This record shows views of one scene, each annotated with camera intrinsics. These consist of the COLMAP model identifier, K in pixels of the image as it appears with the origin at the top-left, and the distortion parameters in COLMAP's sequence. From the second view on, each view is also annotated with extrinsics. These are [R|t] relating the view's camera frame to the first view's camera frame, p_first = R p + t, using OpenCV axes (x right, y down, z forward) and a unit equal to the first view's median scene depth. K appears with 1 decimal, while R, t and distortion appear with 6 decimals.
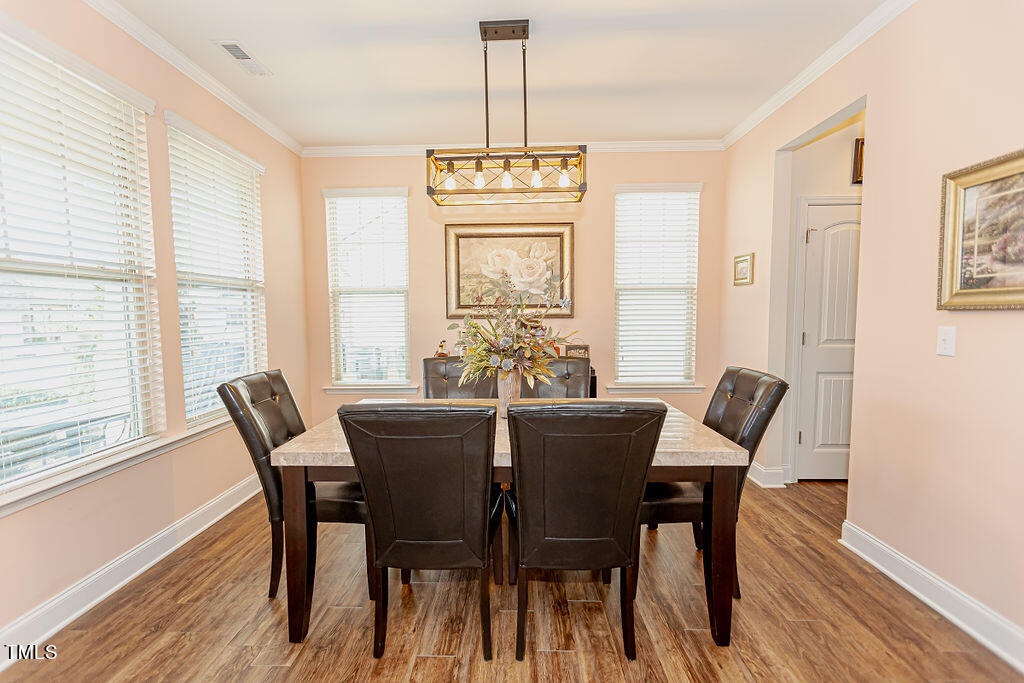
lens RADIAL K [[457.2, 0, 502.6], [0, 457.2, 343.2], [0, 0, 1]] dist [-0.008250, 0.007241]
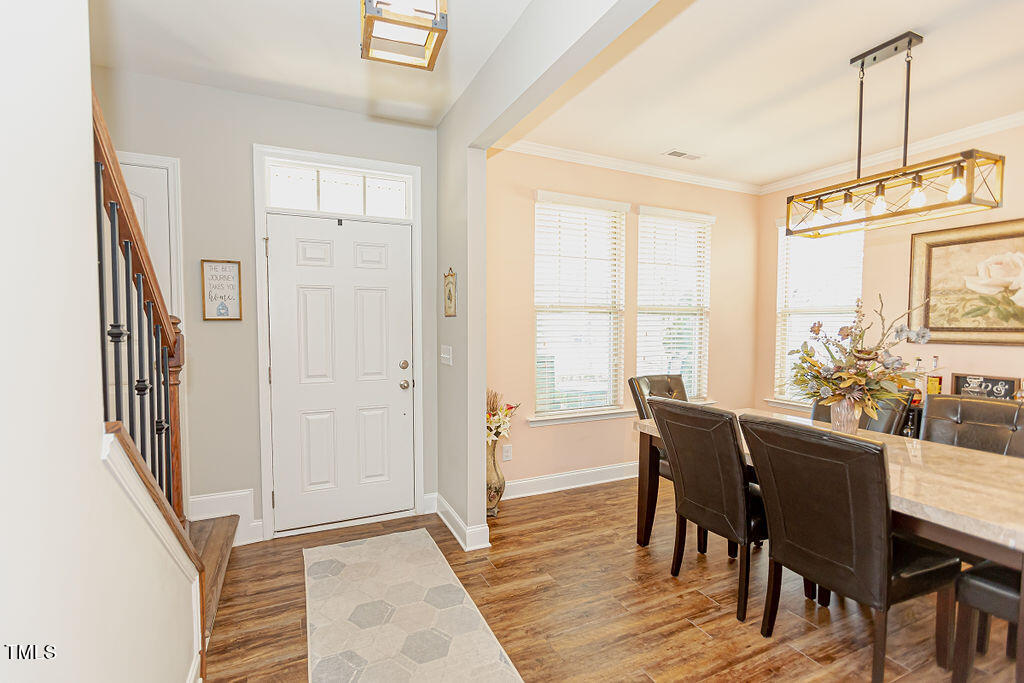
lens RADIAL K [[457.2, 0, 502.2], [0, 457.2, 345.9], [0, 0, 1]] dist [-0.008250, 0.007241]
pose [[0.447065, 0.054272, -0.892854, 0.526178], [-0.068042, 0.997329, 0.026552, -0.031390], [0.891910, 0.048881, 0.449564, -0.125497]]
